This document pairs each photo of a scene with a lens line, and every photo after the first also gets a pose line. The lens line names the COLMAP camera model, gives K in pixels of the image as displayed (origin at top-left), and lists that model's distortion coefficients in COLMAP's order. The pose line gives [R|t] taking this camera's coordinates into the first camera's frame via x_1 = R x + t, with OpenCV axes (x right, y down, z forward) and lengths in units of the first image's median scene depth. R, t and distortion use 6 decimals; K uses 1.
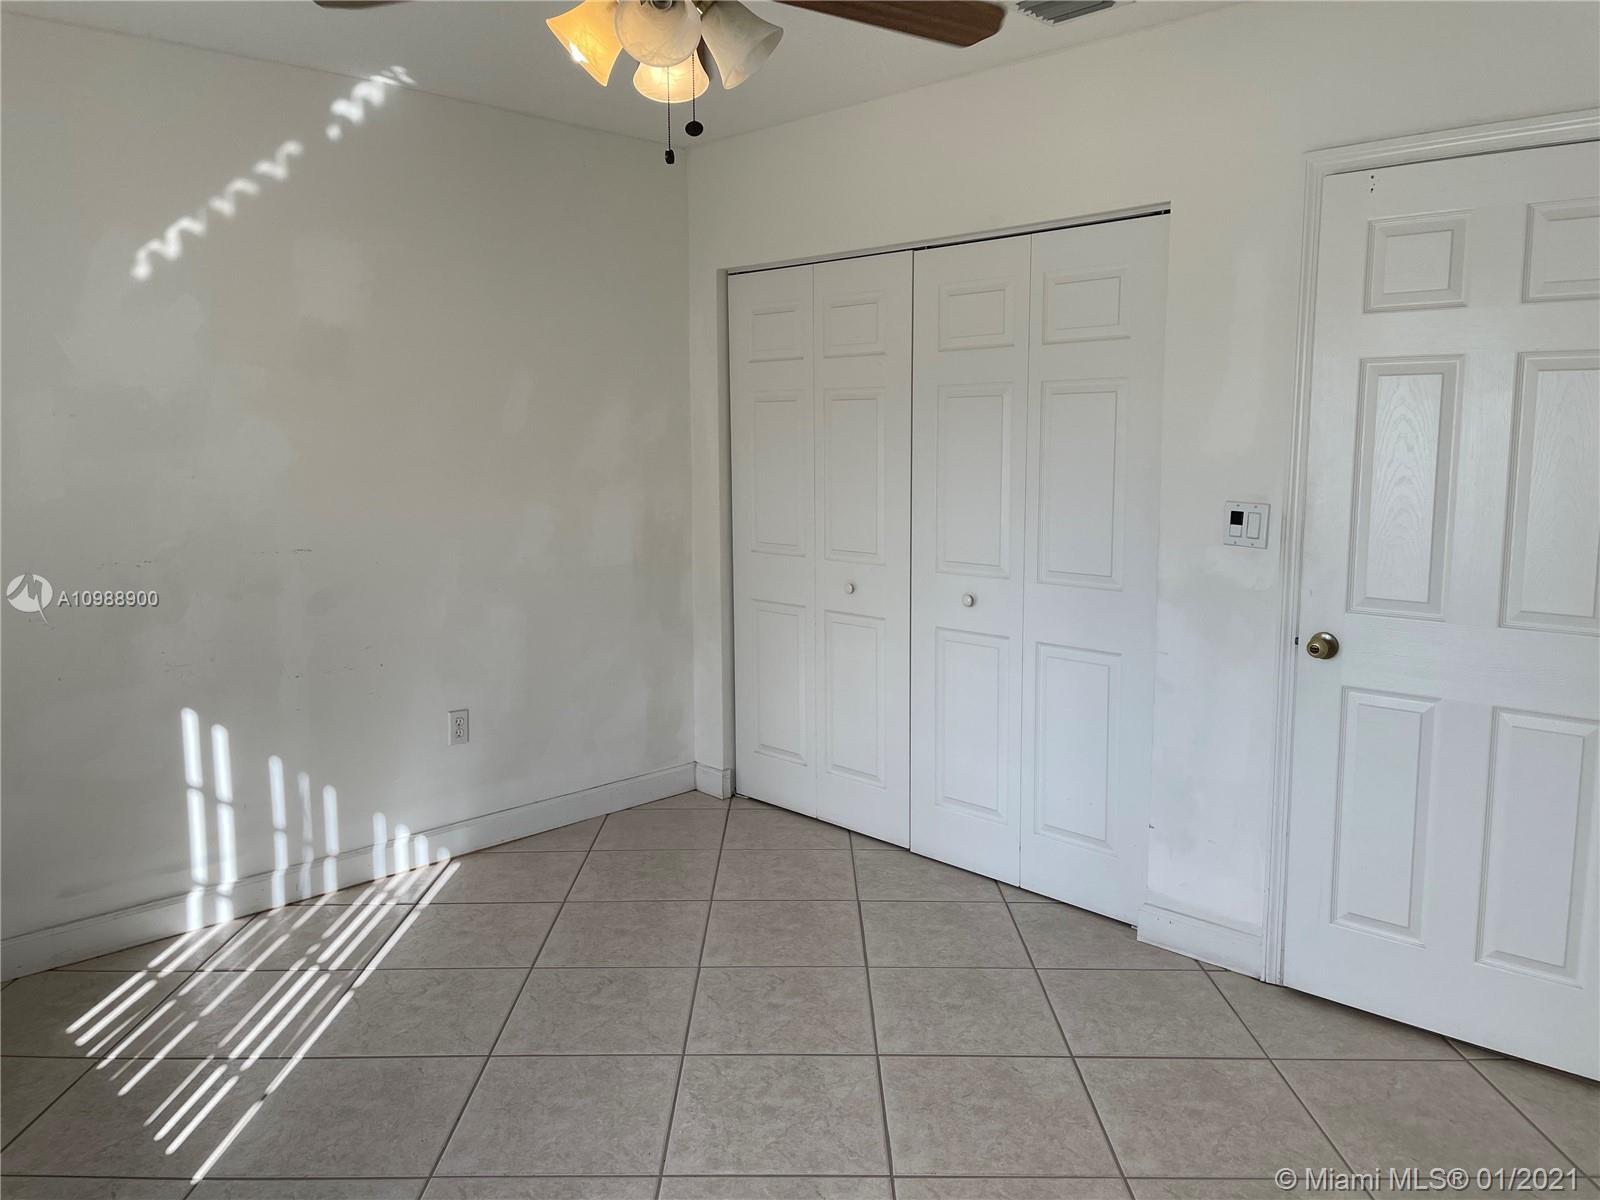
lens RADIAL K [[1210.8, 0, 784.9], [0, 1210.8, 610.8], [0, 0, 1]] dist [0.092727, -0.112800]
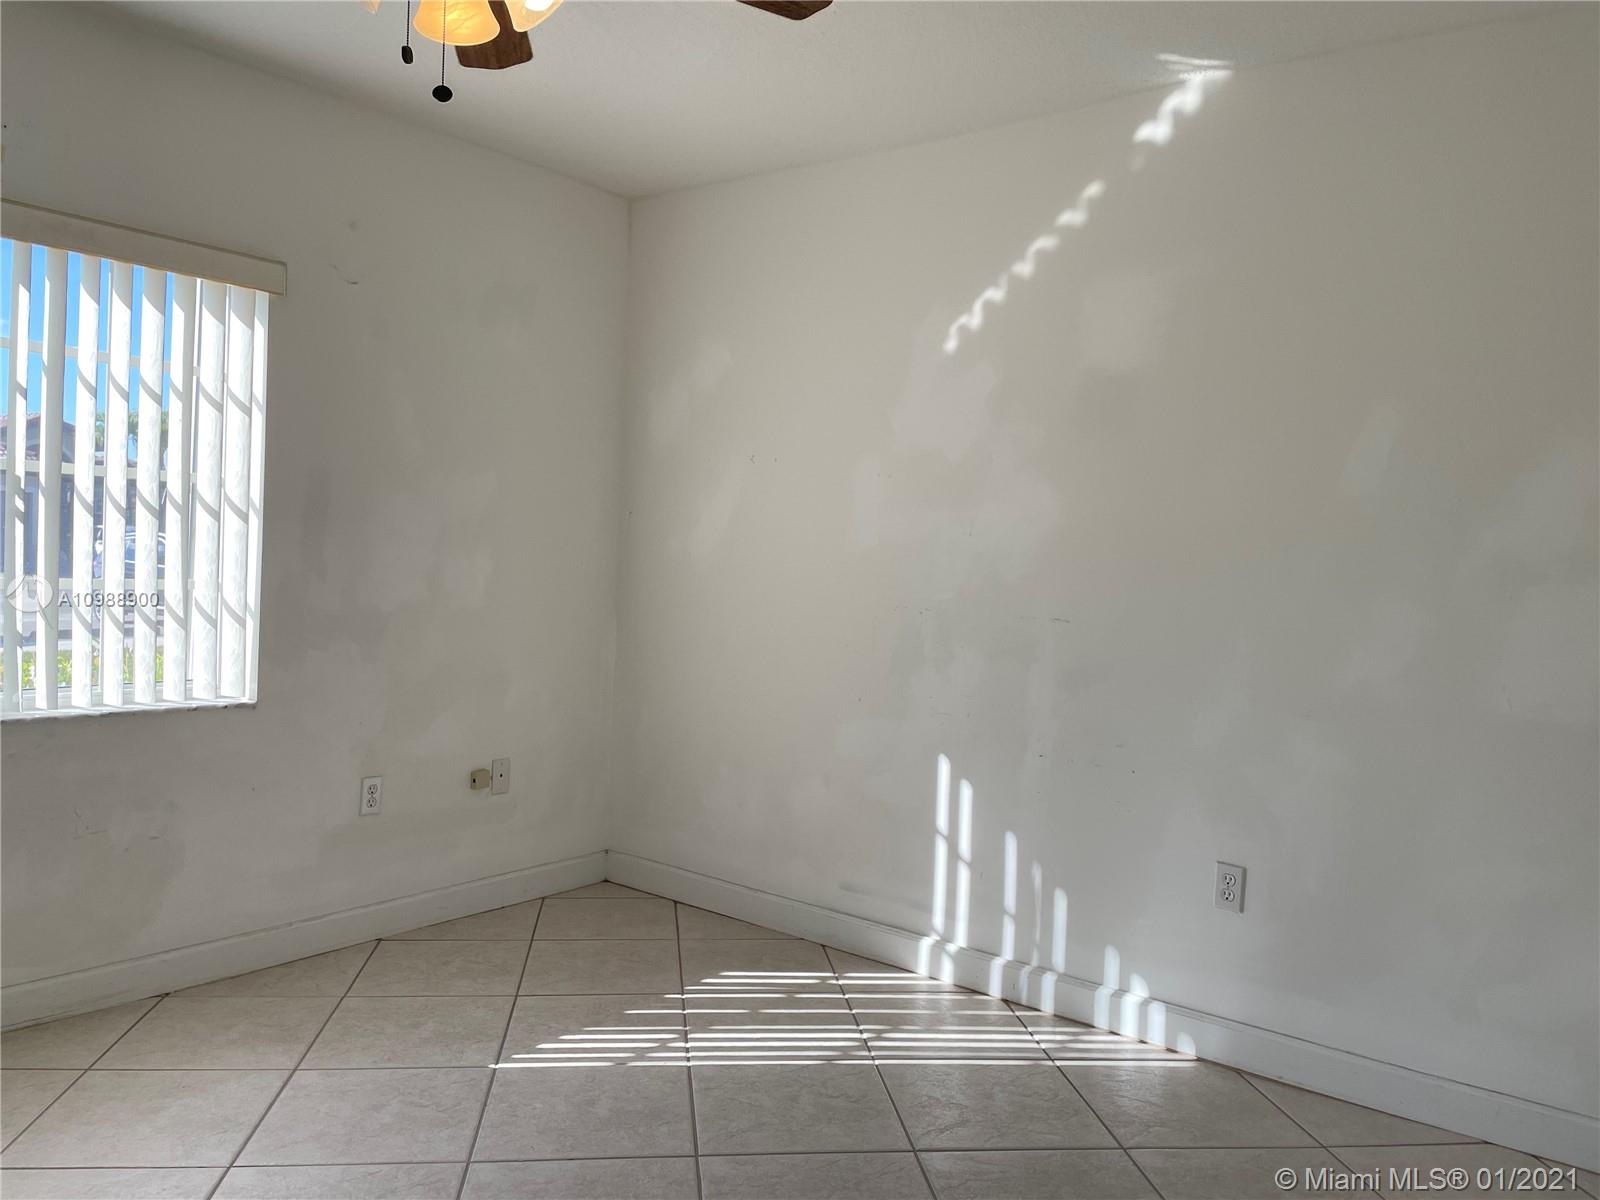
lens RADIAL K [[1210.8, 0, 803.9], [0, 1210.8, 590.9], [0, 0, 1]] dist [0.092727, -0.112800]
pose [[0.118889, 0.033274, -0.992350, 0.496773], [-0.194532, 0.980849, 0.009582, -0.042005], [0.973665, 0.191904, 0.123085, 0.715454]]
